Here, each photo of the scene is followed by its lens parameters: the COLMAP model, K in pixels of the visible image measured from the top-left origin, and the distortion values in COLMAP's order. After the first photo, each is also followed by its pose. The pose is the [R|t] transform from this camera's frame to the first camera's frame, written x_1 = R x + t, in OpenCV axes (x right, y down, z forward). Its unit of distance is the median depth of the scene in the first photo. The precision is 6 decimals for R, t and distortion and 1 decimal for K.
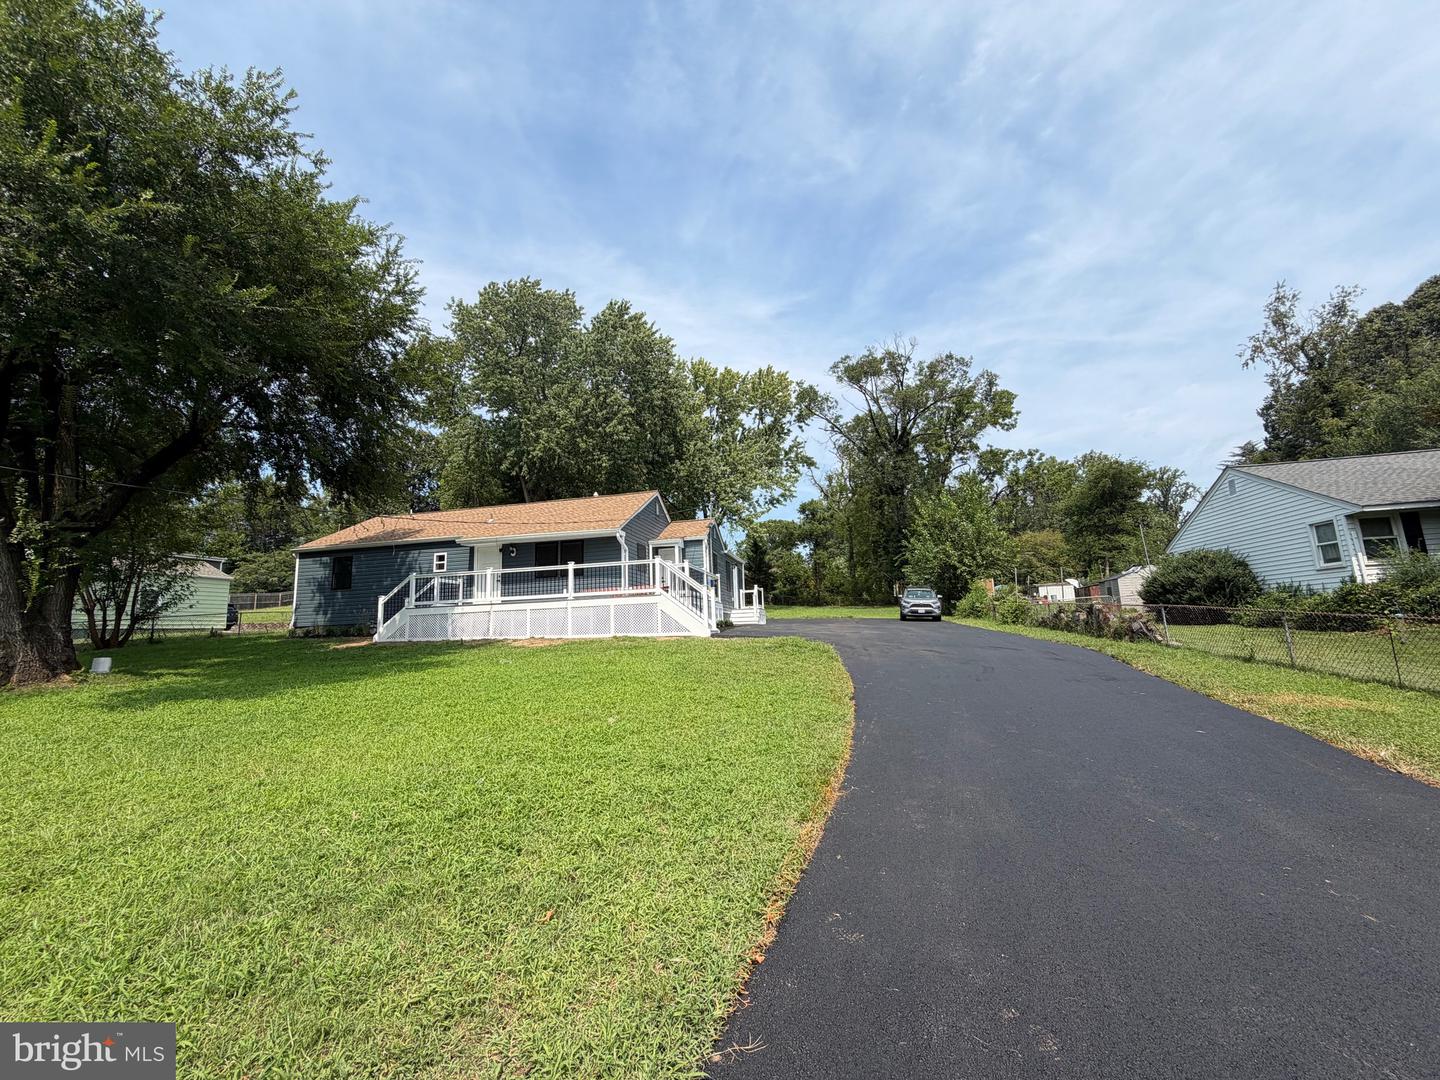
lens RADIAL K [[576.0, 0, 713.0], [0, 576.0, 538.8], [0, 0, 1]] dist [-0.000426, 0.000152]
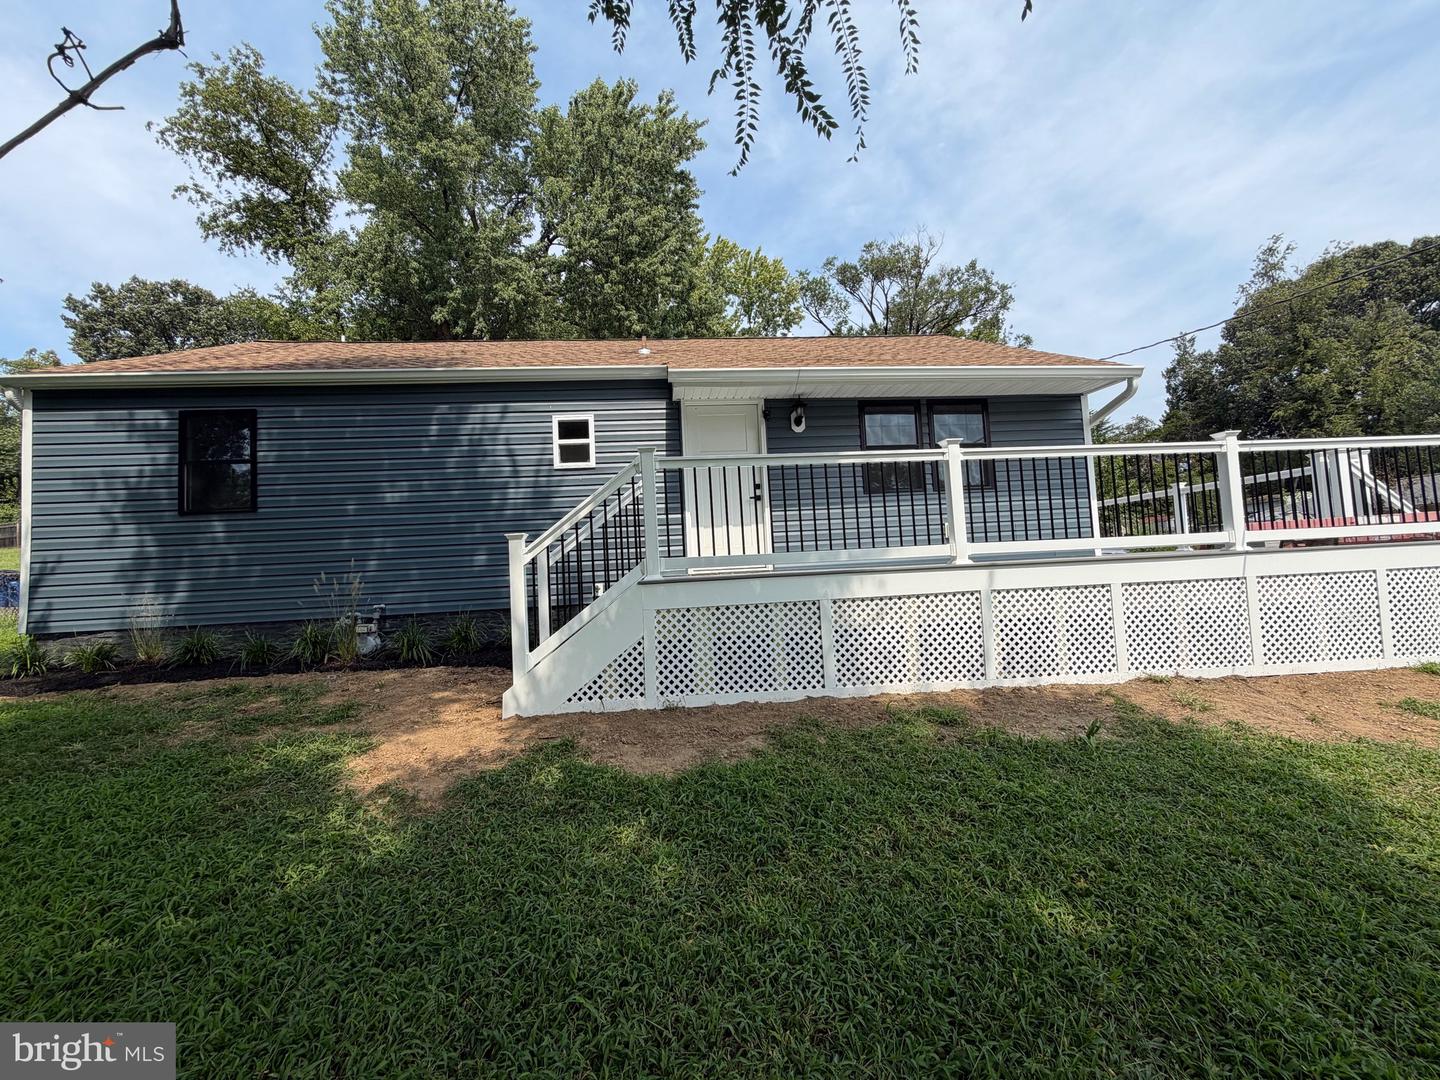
lens RADIAL K [[576.0, 0, 716.8], [0, 576.0, 538.9], [0, 0, 1]] dist [-0.000426, 0.000152]
pose [[0.954834, 0.009276, 0.296995, -0.542312], [-0.037104, 0.995411, 0.088200, 0.072504], [-0.294814, -0.095236, 0.950797, 0.699048]]
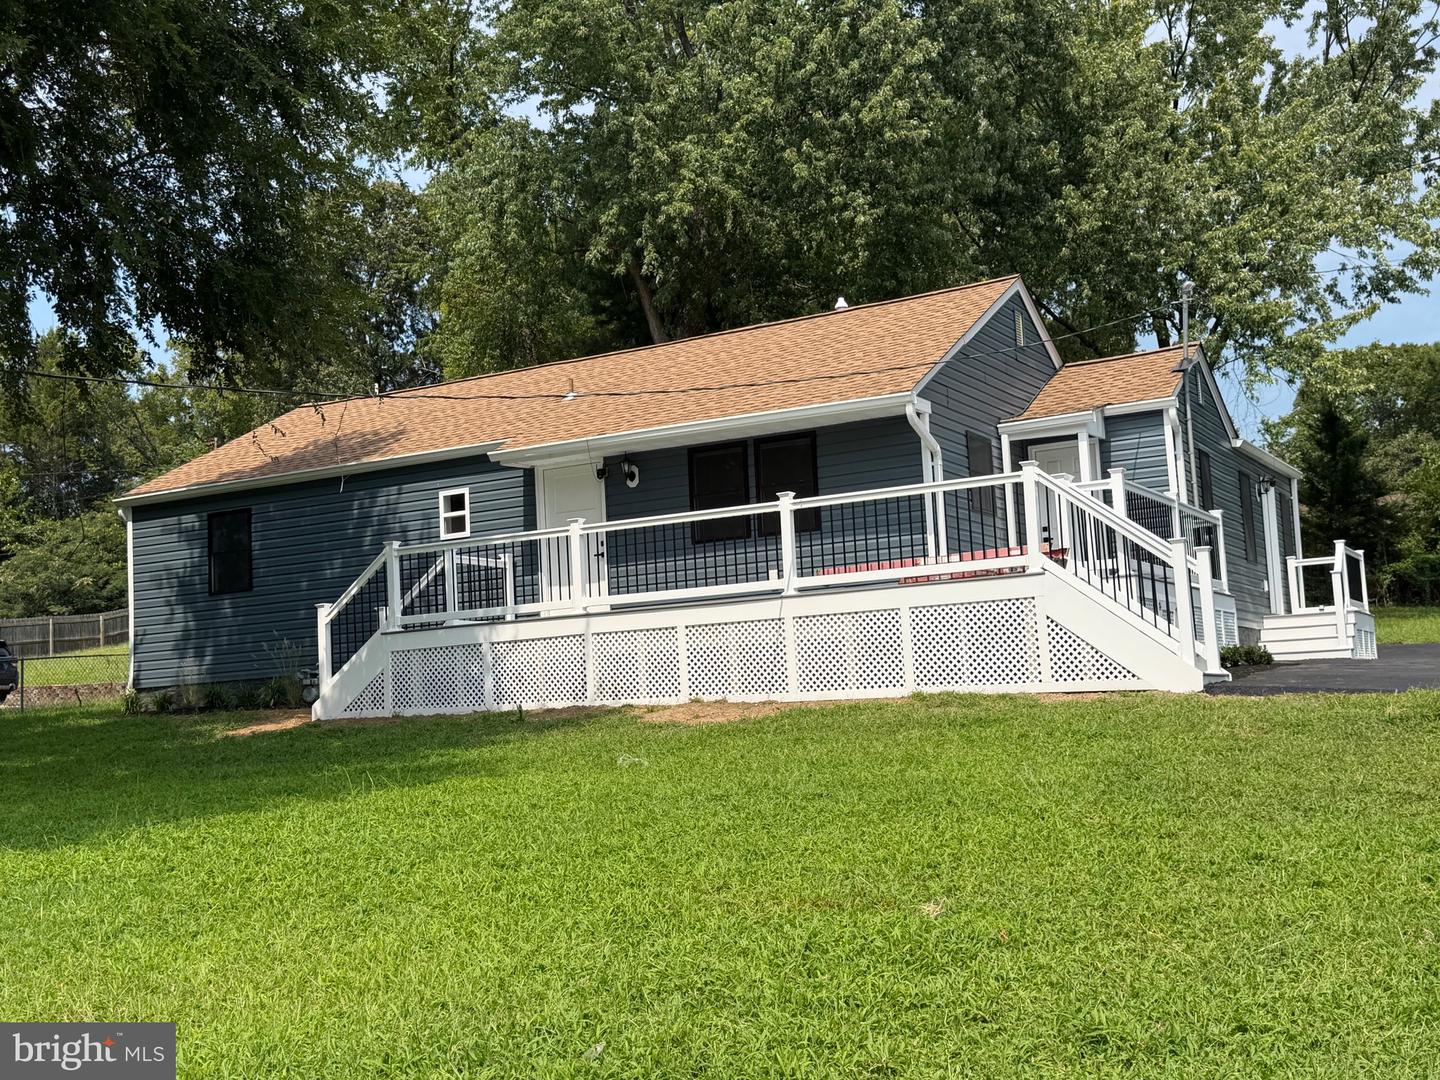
lens RADIAL K [[1621.1, 0, 709.4], [0, 1621.1, 549.1], [0, 0, 1]] dist [0.104828, 0.000000]
pose [[0.958147, -0.041117, -0.283308, -0.005115], [0.060882, 0.996260, 0.061314, 0.009258], [0.279727, -0.075996, 0.957067, 0.009459]]
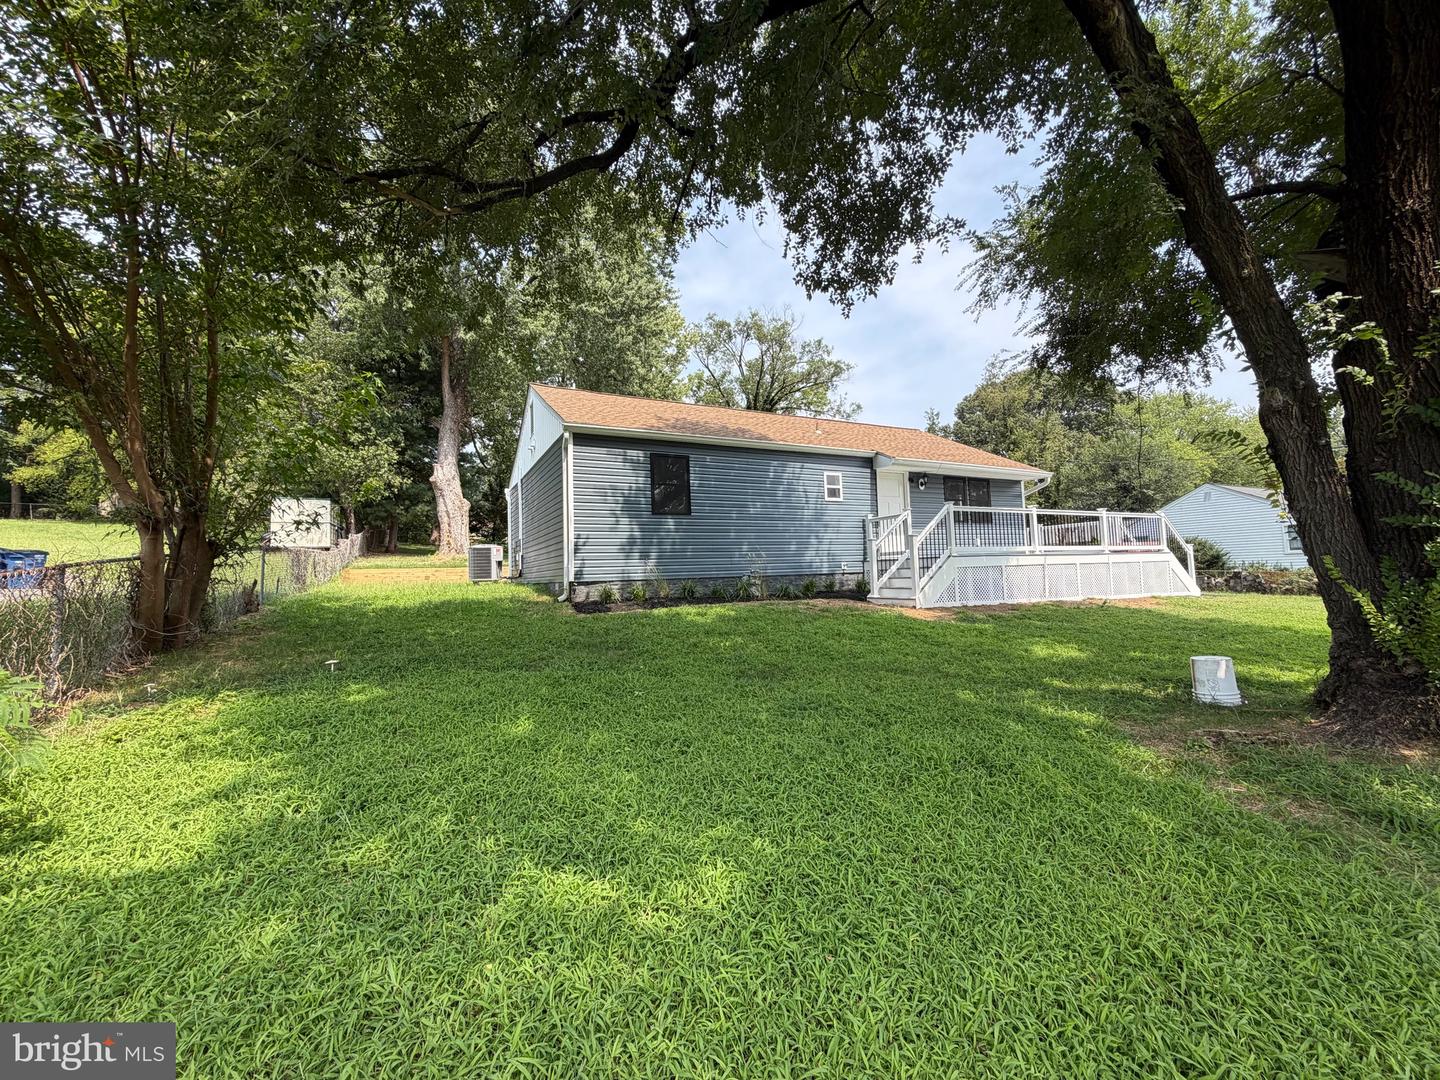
lens RADIAL K [[576.0, 0, 718.8], [0, 576.0, 538.0], [0, 0, 1]] dist [-0.000426, 0.000152]
pose [[0.776525, 0.056515, 0.627546, -1.080467], [-0.101550, 0.994174, 0.036125, 0.097736], [-0.621849, -0.091779, 0.777741, 0.619921]]
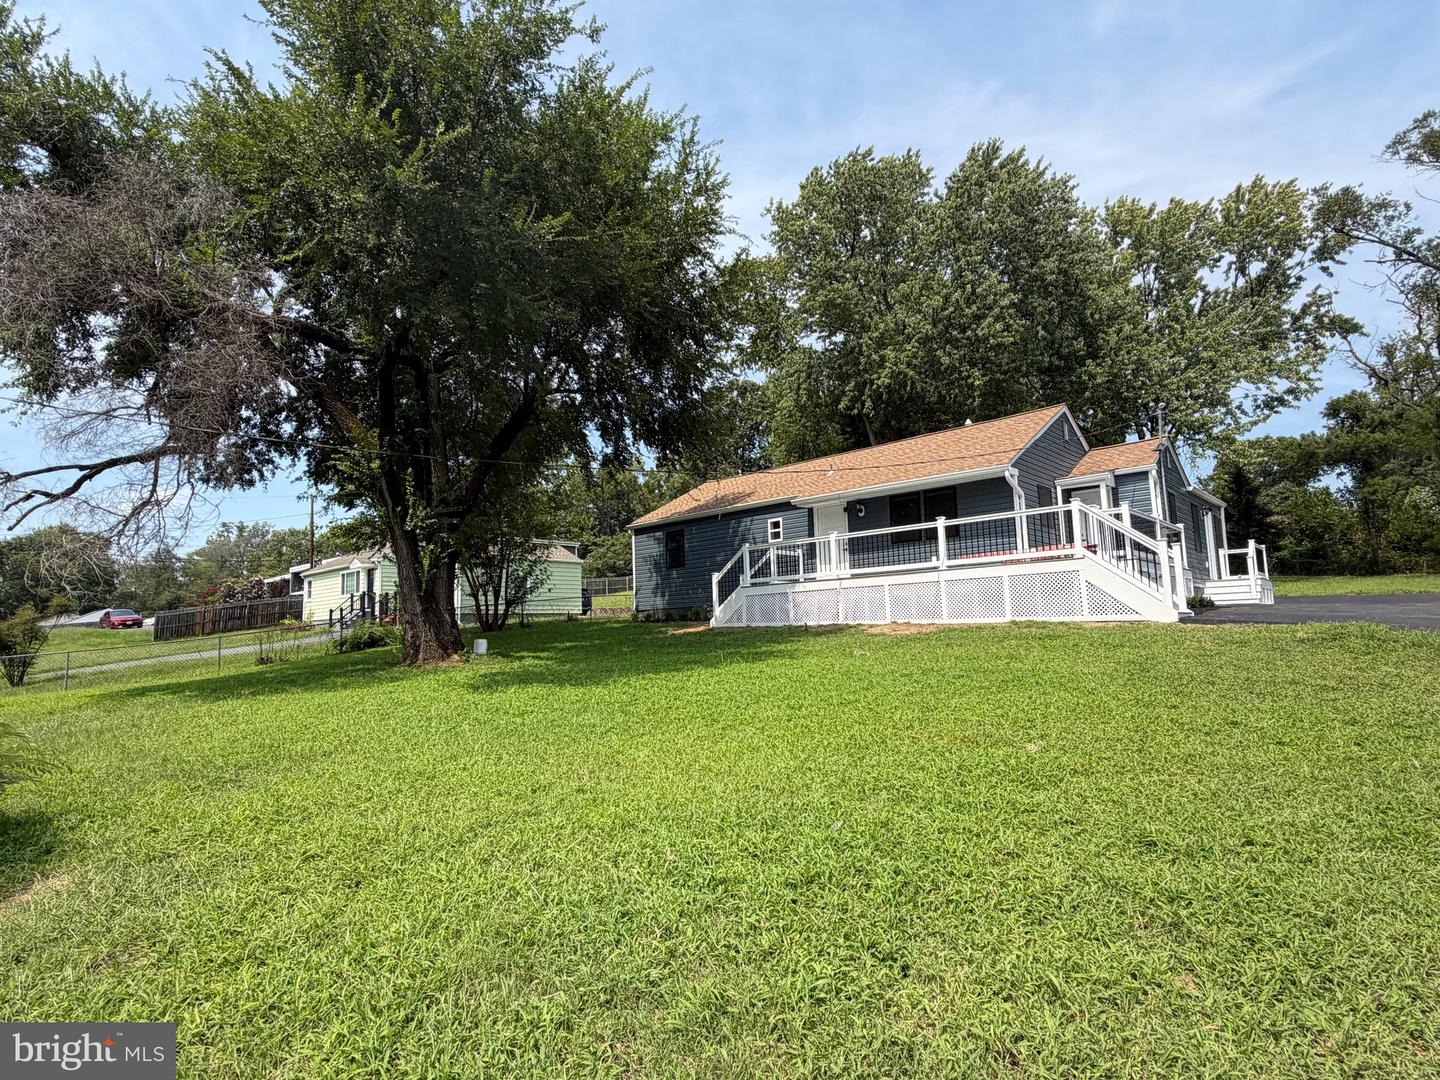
lens RADIAL K [[753.2, 0, 711.2], [0, 753.2, 550.5], [0, 0, 1]] dist [-0.000594, 0.000618]
pose [[0.860031, -0.044109, -0.508332, -0.017687], [0.079163, 0.995728, 0.047532, 0.013051], [0.504063, -0.081120, 0.859849, 0.050143]]
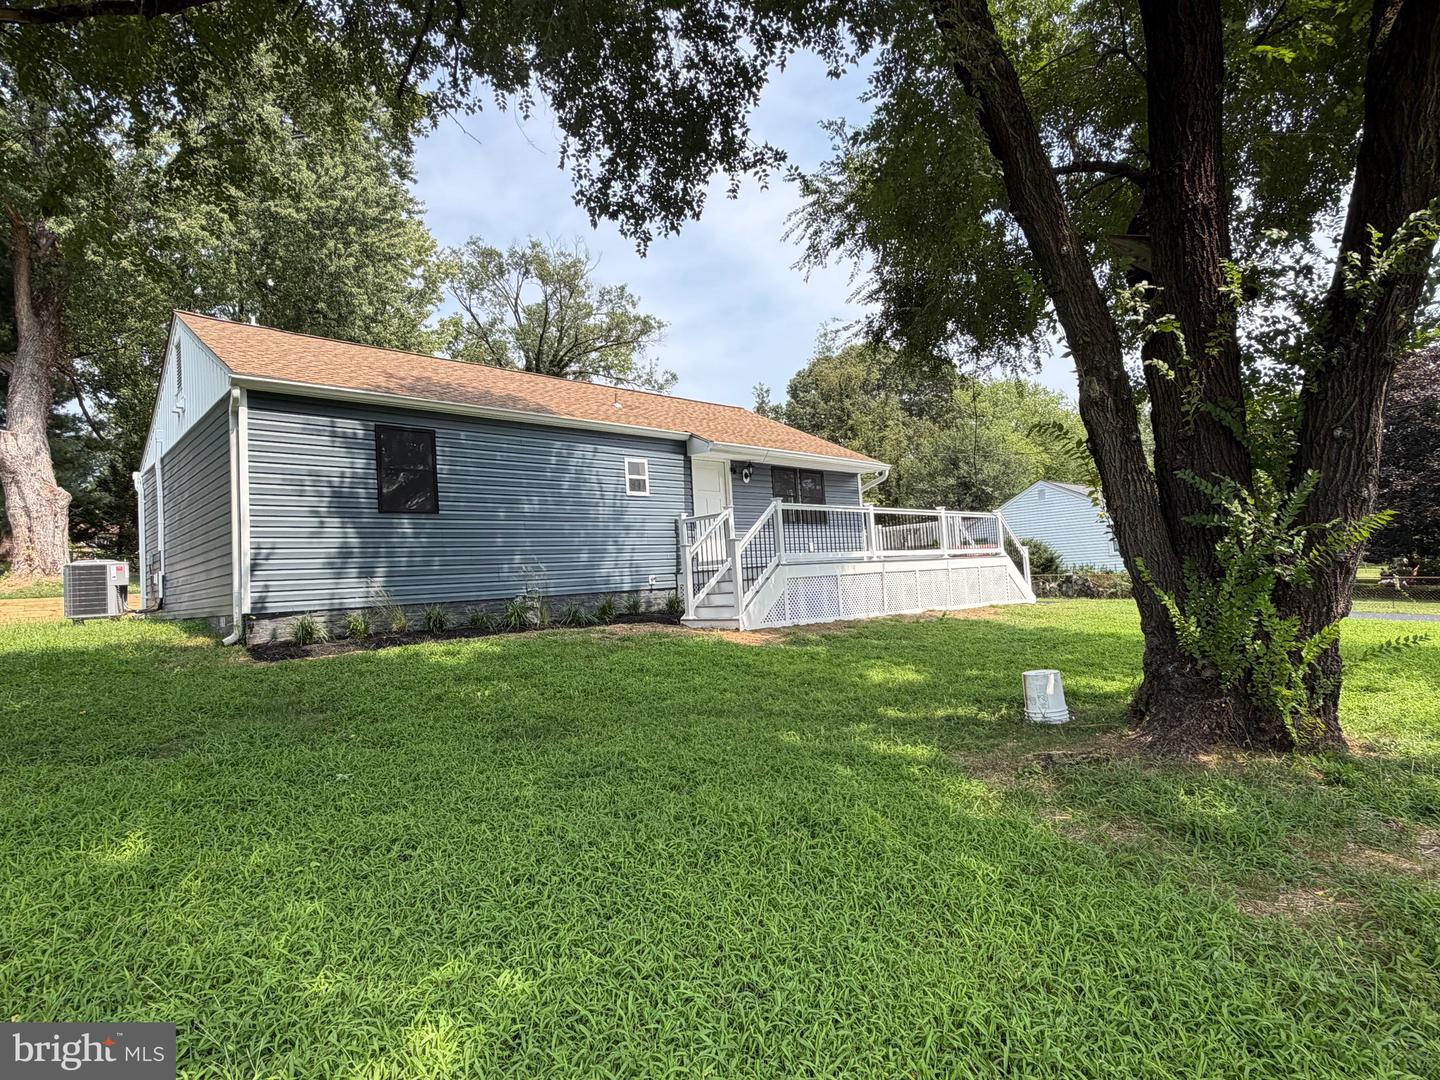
lens RADIAL K [[753.2, 0, 726.0], [0, 753.2, 538.3], [0, 0, 1]] dist [-0.000594, 0.000618]
pose [[0.552957, 0.055724, 0.831344, -1.072287], [-0.096911, 0.995290, -0.002254, 0.097116], [-0.827555, -0.079320, 0.555753, 0.618827]]
